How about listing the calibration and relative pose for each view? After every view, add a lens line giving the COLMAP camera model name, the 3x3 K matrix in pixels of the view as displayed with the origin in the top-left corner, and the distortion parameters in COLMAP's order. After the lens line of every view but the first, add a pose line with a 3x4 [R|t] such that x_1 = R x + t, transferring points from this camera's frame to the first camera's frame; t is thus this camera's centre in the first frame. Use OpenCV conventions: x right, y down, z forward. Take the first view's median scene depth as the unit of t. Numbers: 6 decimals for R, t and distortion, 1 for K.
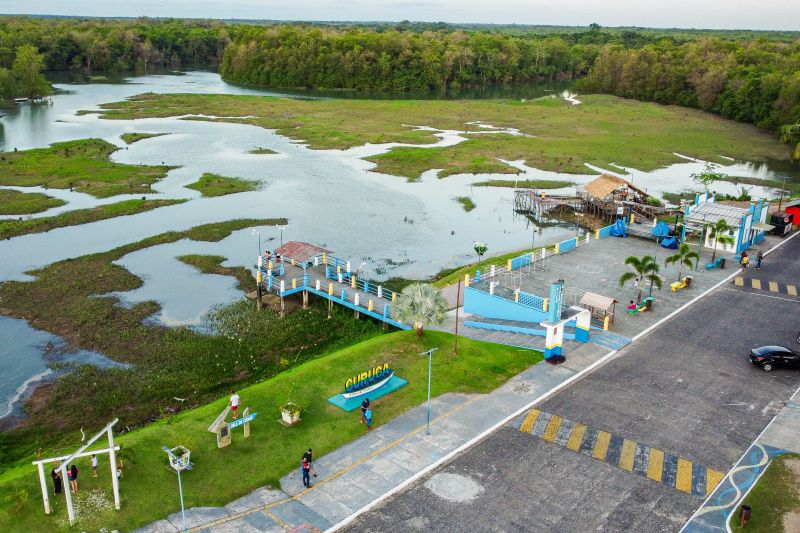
lens RADIAL K [[728.2, 0, 399.4], [0, 728.2, 266.2], [0, 0, 1]] dist [-0.007705, 0.000000]
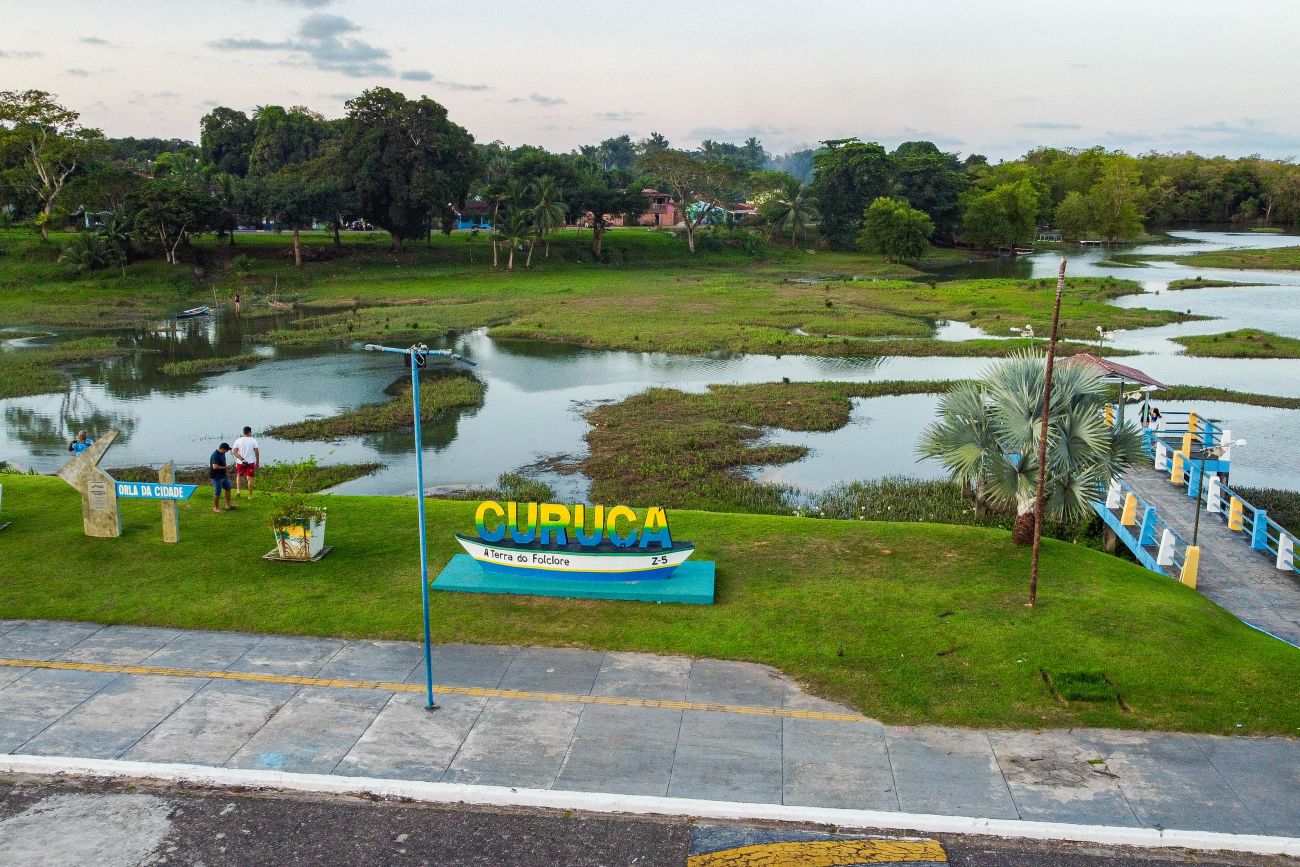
lens RADIAL K [[1183.3, 0, 650.6], [0, 1183.3, 432.1], [0, 0, 1]] dist [-0.007705, 0.000000]
pose [[0.609678, 0.154042, -0.777537, 0.358185], [-0.242040, 0.970263, 0.002437, 0.104725], [0.754791, 0.186709, 0.628832, 0.703061]]
